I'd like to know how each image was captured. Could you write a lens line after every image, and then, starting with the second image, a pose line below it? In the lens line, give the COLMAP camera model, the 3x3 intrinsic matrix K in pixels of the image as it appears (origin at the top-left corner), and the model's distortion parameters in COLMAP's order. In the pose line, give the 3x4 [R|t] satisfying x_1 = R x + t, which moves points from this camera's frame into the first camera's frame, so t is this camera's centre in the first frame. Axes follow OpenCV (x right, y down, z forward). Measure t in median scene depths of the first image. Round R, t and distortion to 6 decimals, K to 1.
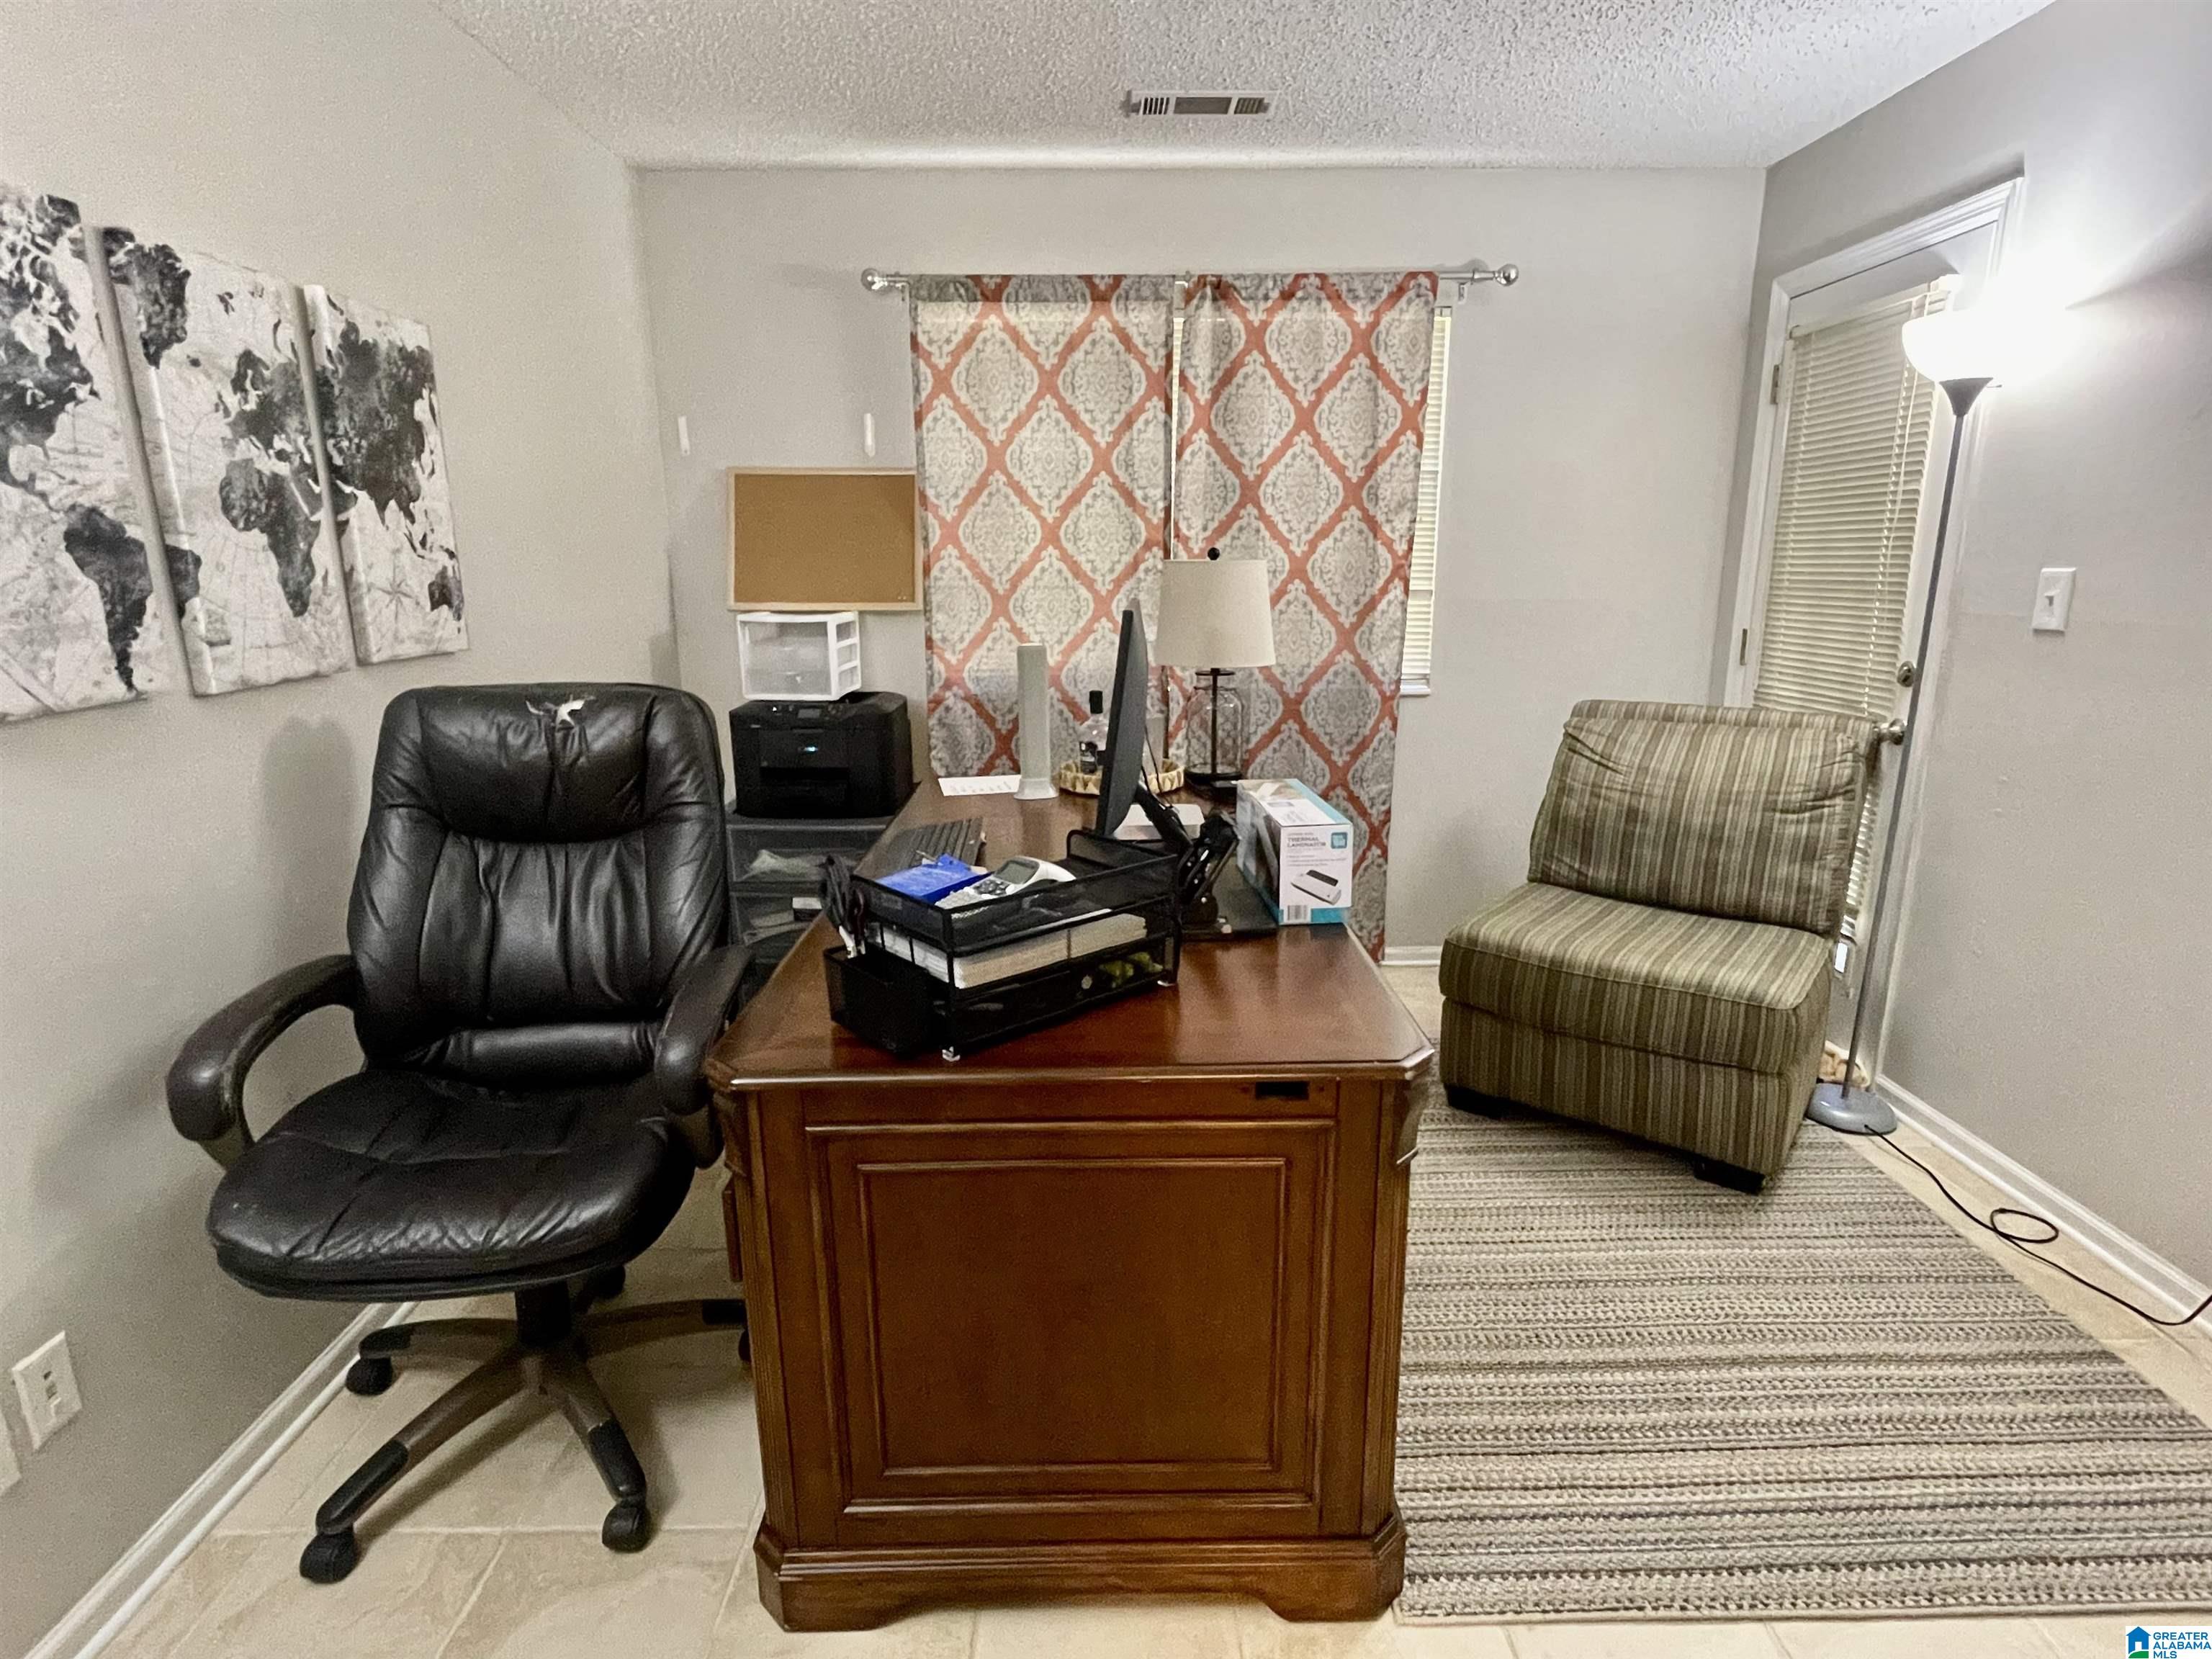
lens RADIAL K [[1122.8, 0, 1106.0], [0, 1122.8, 829.5], [0, 0, 1]] dist [-0.003513, -0.001287]
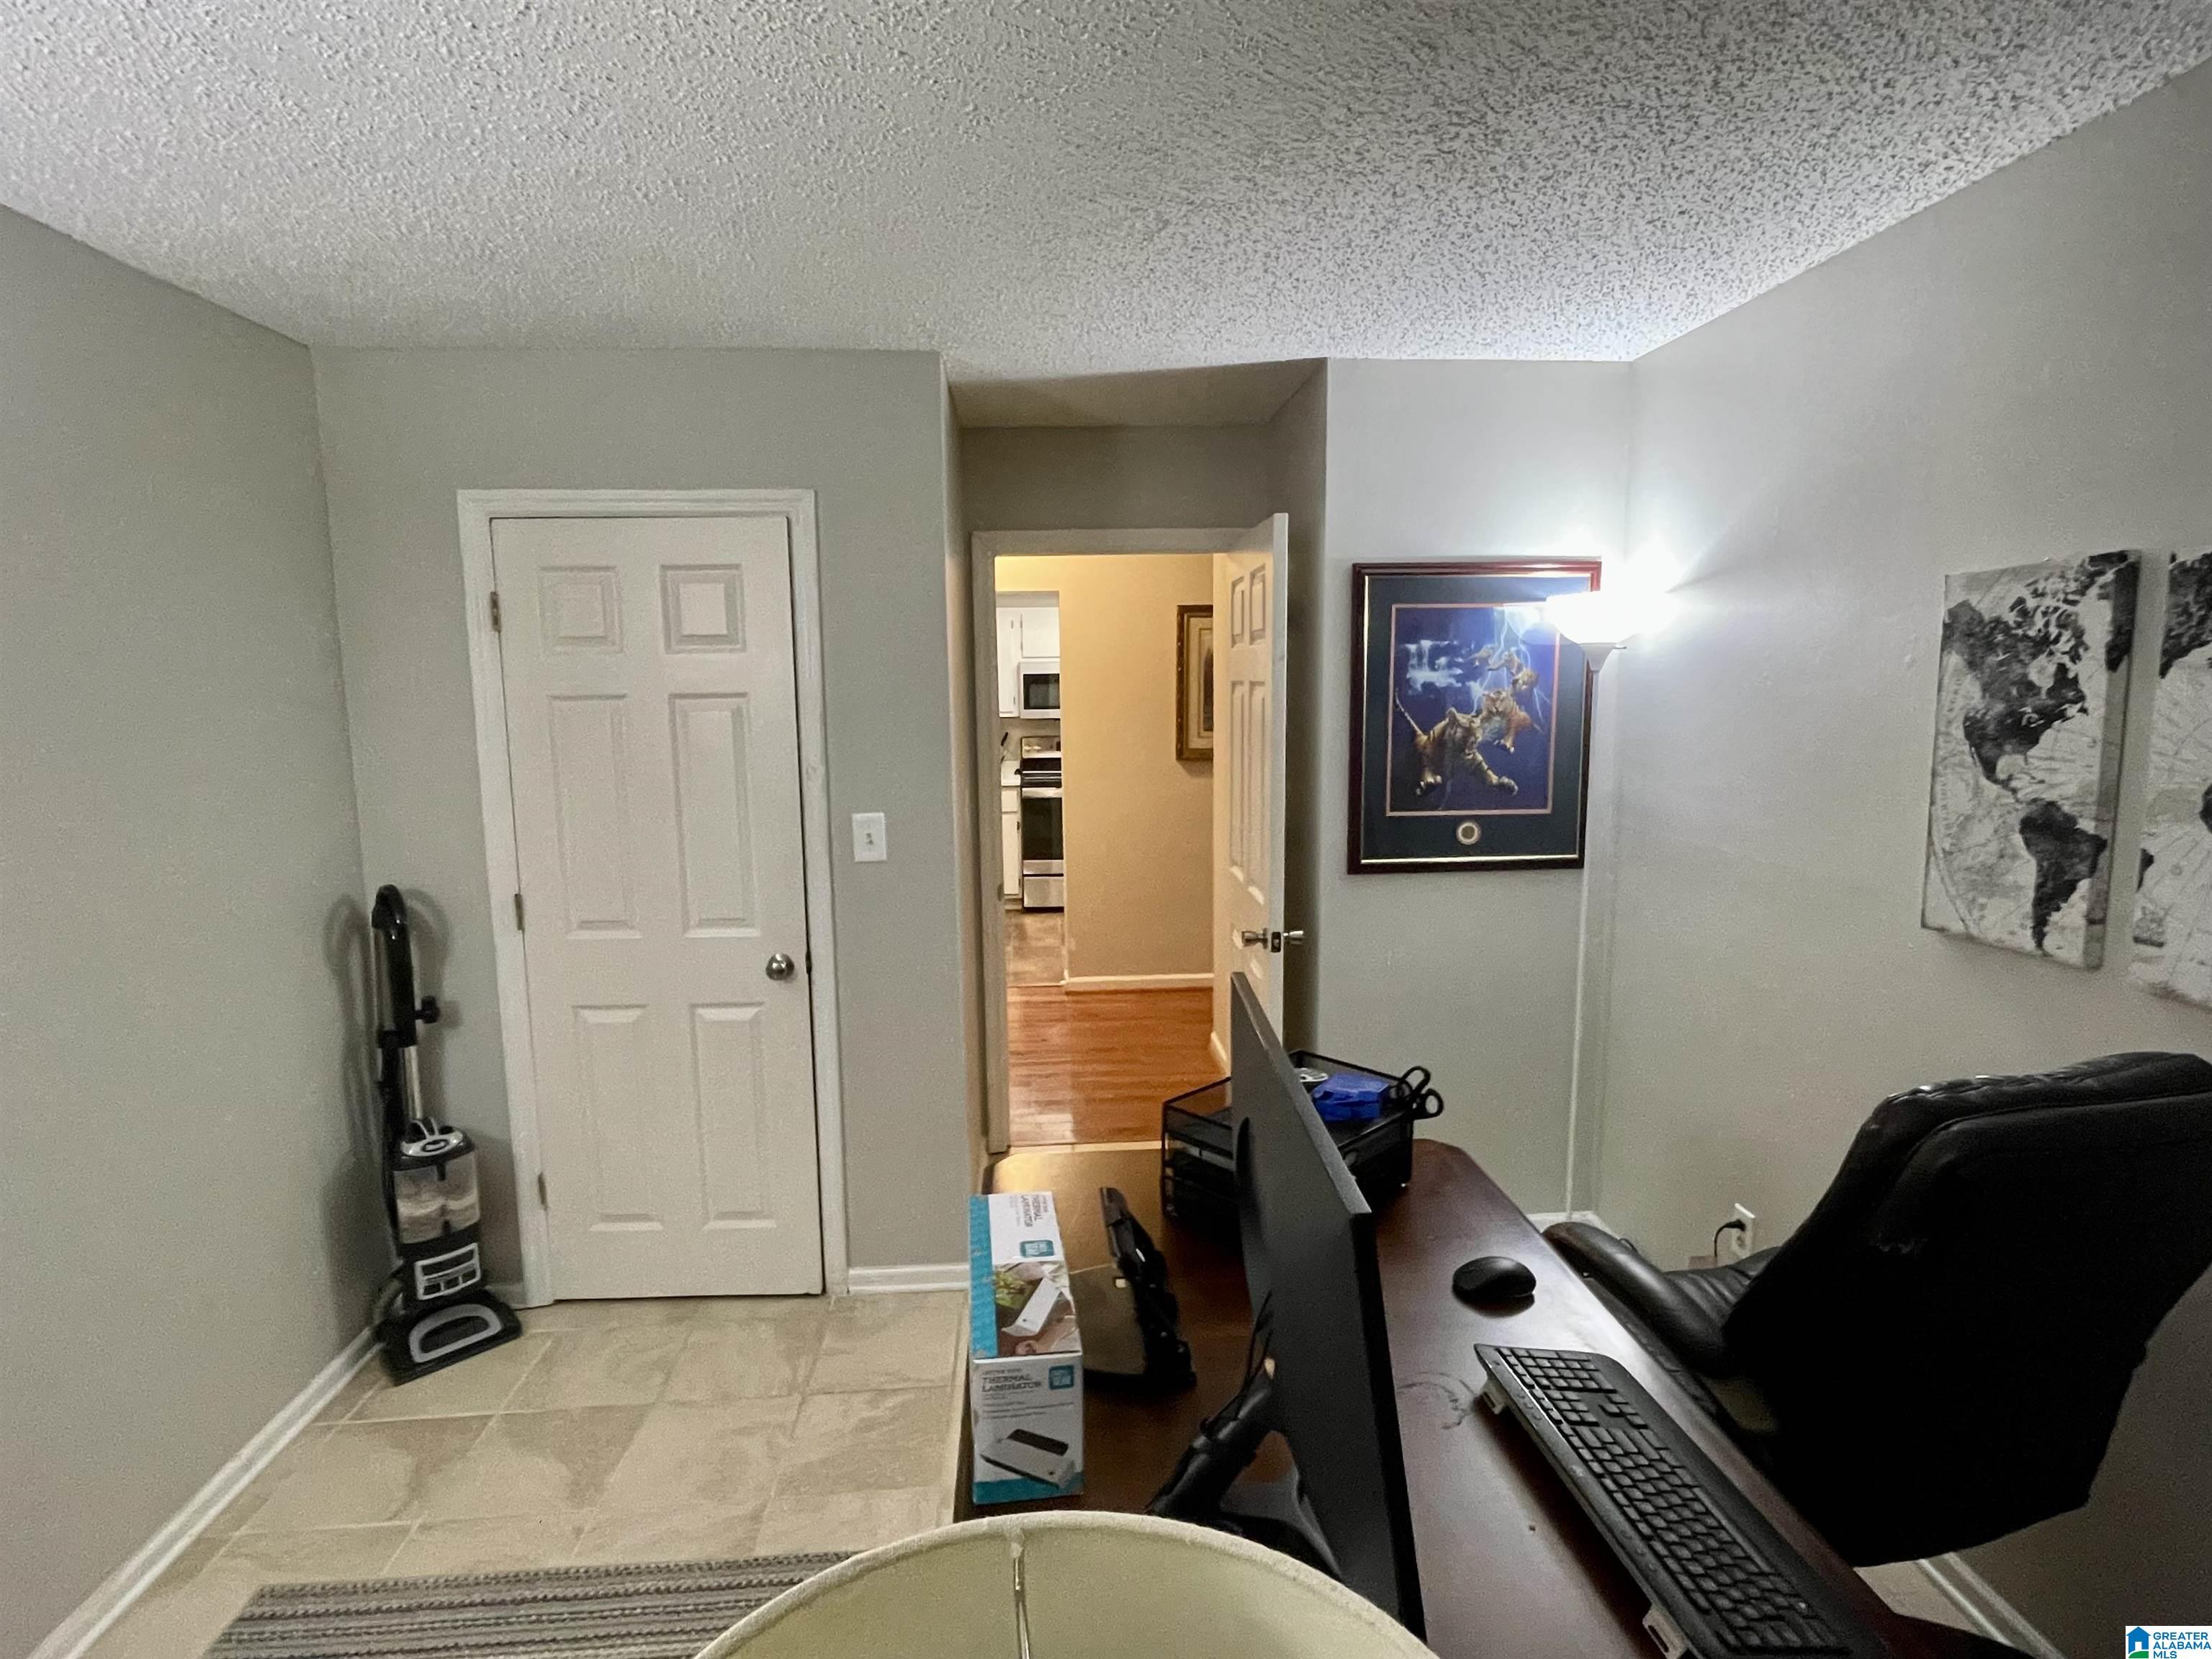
lens RADIAL K [[1122.8, 0, 1106.0], [0, 1122.8, 829.5], [0, 0, 1]] dist [-0.003513, -0.001287]
pose [[-0.997984, 0.031674, -0.054990, 0.195039], [0.010008, 0.934243, 0.356498, -0.725214], [0.062665, 0.355229, -0.932676, 2.143408]]
